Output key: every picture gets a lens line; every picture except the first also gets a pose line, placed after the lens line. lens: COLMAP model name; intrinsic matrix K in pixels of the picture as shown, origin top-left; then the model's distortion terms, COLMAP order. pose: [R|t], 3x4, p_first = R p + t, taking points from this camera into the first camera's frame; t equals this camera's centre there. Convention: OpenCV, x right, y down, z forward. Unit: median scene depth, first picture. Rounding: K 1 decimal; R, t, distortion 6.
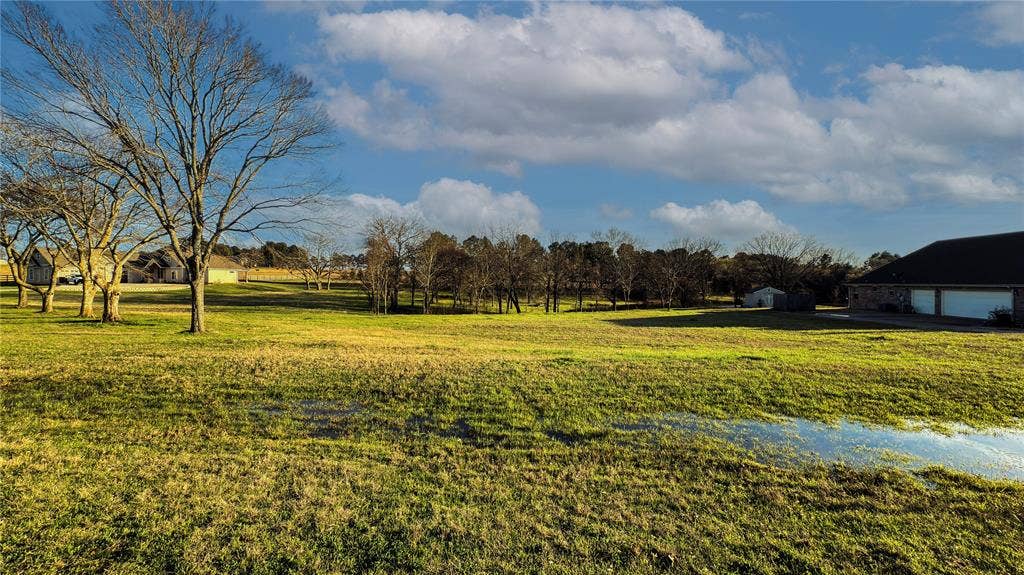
lens RADIAL K [[411.7, 0, 504.8], [0, 411.7, 284.7], [0, 0, 1]] dist [0.001492, 0.001076]
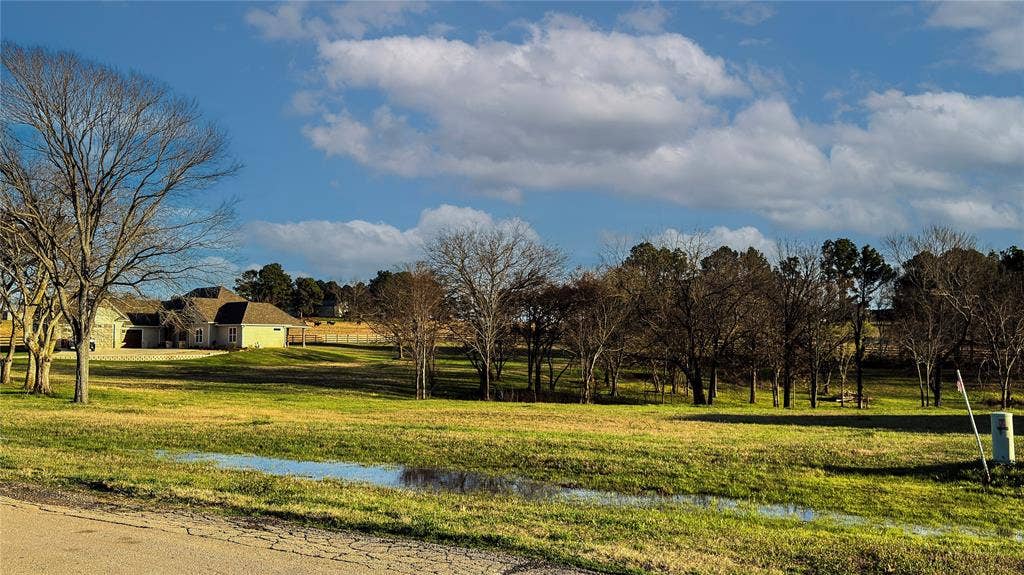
lens RADIAL K [[899.8, 0, 514.8], [0, 899.8, 285.1], [0, 0, 1]] dist [0.007114, 0.000149]
pose [[0.921774, -0.029983, -0.386567, 0.294120], [0.001744, 0.997316, -0.073196, 0.003071], [0.387724, 0.066796, 0.919352, -0.142120]]
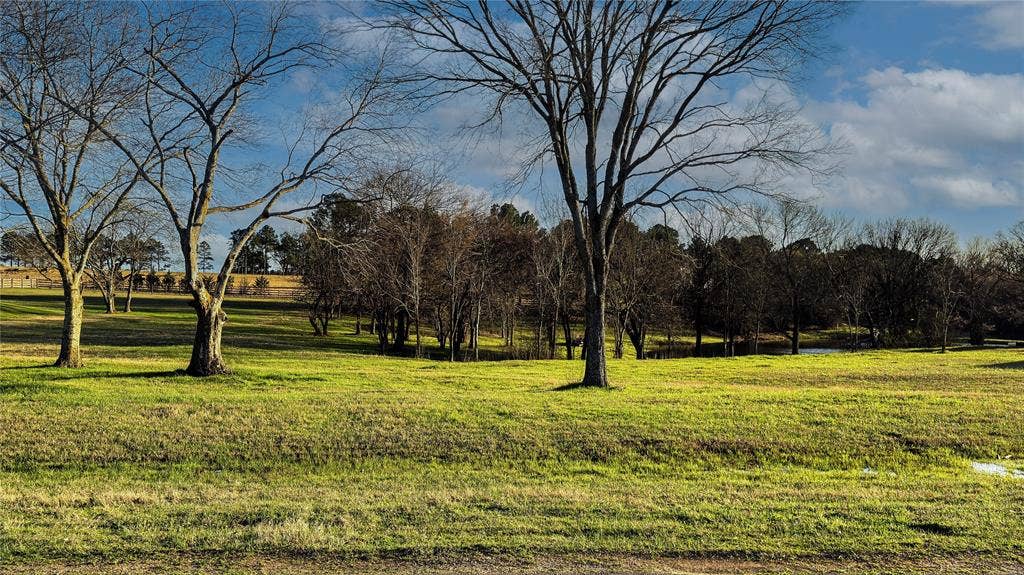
lens RADIAL K [[842.0, 0, 512.4], [0, 842.0, 289.7], [0, 0, 1]] dist [0.085067, -0.108804]
pose [[0.988189, 0.007212, 0.153071, -0.364379], [-0.004763, 0.999855, -0.016359, 0.001220], [-0.153167, 0.015436, 0.988080, -0.037706]]
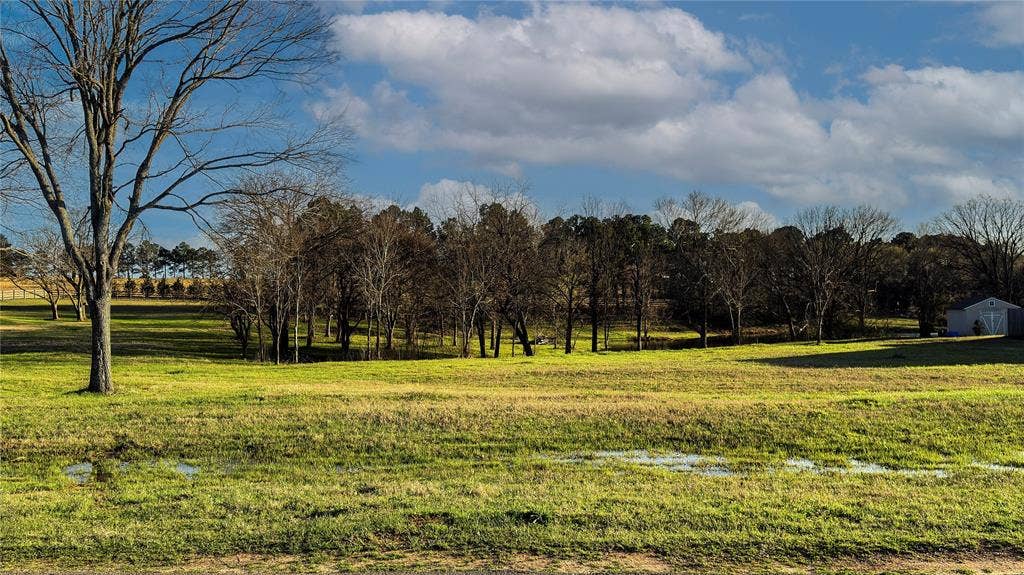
lens RADIAL K [[842.0, 0, 502.1], [0, 842.0, 291.0], [0, 0, 1]] dist [0.085067, -0.108804]
pose [[0.995996, -0.015798, 0.087987, -0.108309], [0.017093, 0.999756, -0.013990, 0.001635], [-0.087745, 0.015438, 0.996023, -0.069618]]
